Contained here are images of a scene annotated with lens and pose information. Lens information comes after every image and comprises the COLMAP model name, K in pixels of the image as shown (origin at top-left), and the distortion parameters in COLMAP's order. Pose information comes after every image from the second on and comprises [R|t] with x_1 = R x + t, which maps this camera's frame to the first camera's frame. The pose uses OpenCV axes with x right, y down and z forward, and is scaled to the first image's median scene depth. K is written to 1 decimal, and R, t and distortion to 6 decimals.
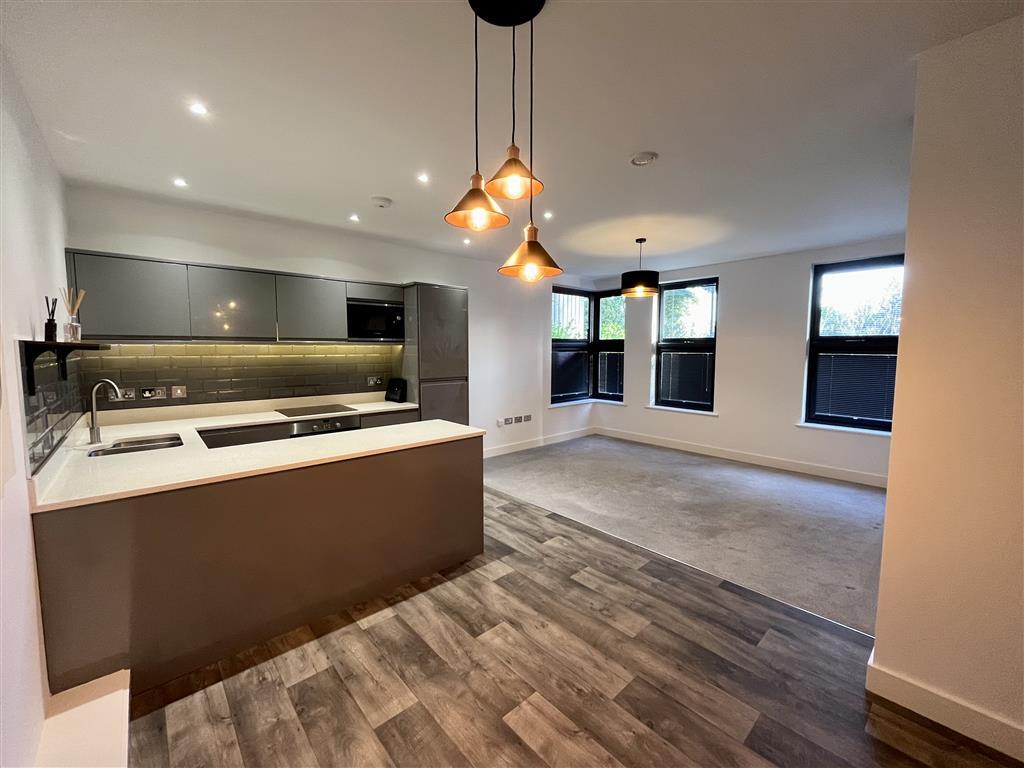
lens RADIAL K [[416.5, 0, 514.7], [0, 416.5, 381.1], [0, 0, 1]] dist [-0.003650, 0.000526]
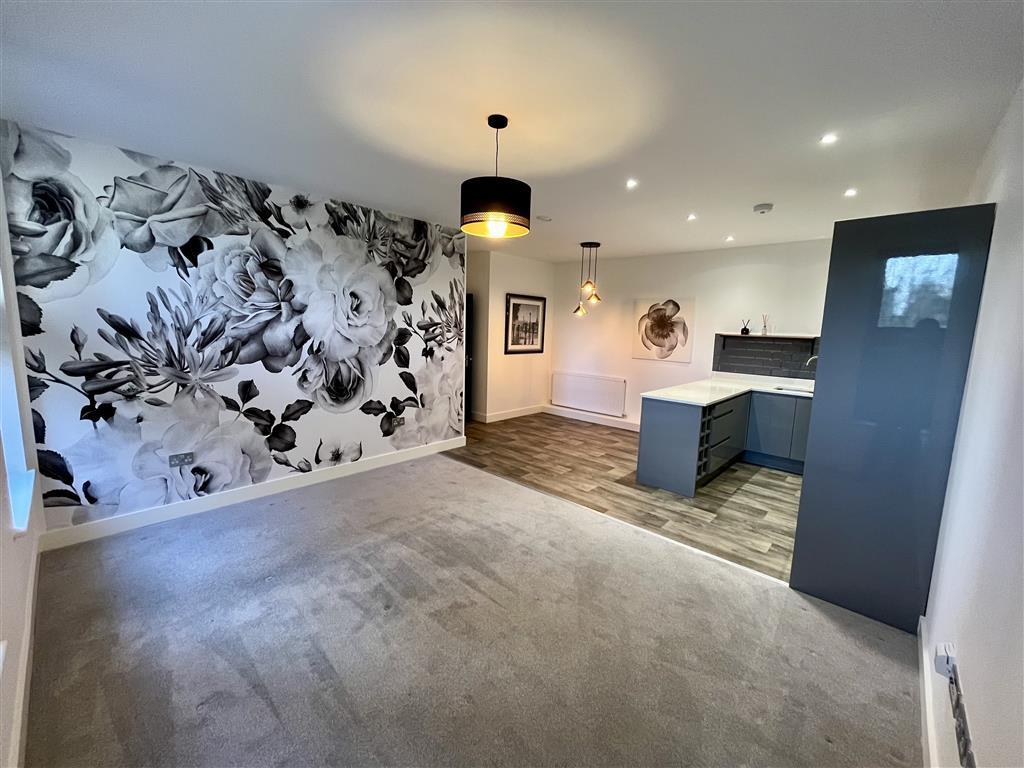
lens RADIAL K [[416.5, 0, 514.1], [0, 416.5, 380.7], [0, 0, 1]] dist [-0.003650, 0.000526]
pose [[-0.995478, -0.020482, -0.092758, 0.530035], [-0.040387, 0.975083, 0.218132, -0.234800], [0.085979, 0.220892, -0.971501, 2.532713]]
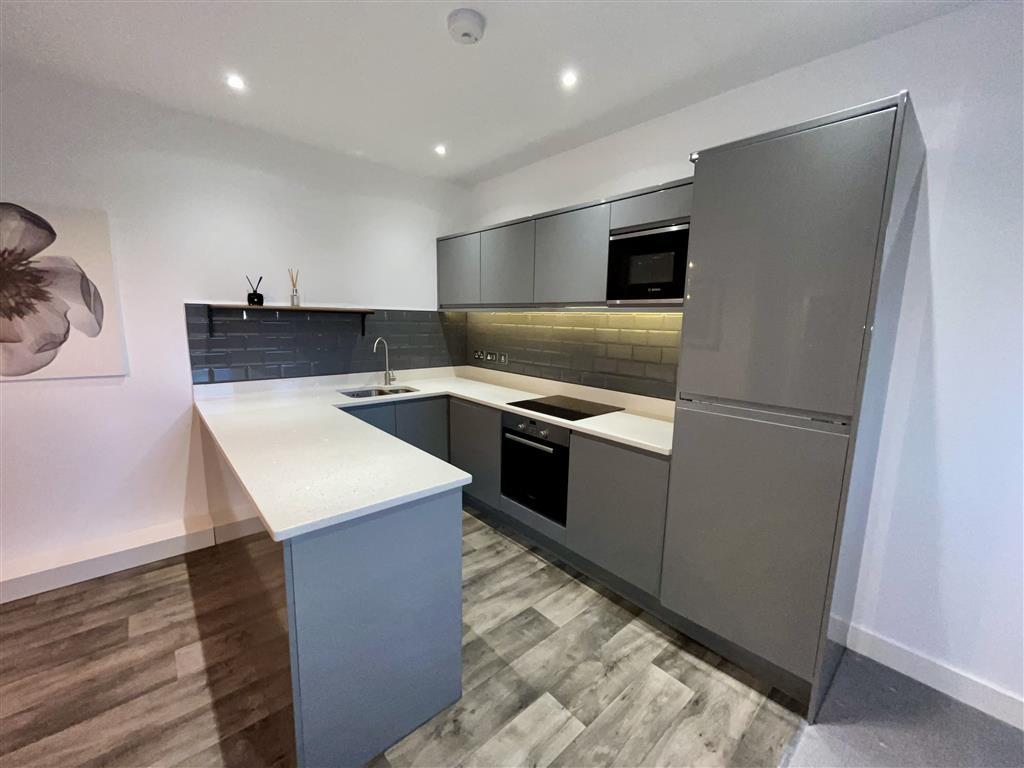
lens RADIAL K [[416.5, 0, 514.3], [0, 416.5, 379.4], [0, 0, 1]] dist [-0.003650, 0.000526]
pose [[-0.000232, 0.138728, -0.990330, 0.297135], [-0.105371, 0.984814, 0.137980, -0.088888], [0.994433, 0.104384, 0.014389, 1.283704]]
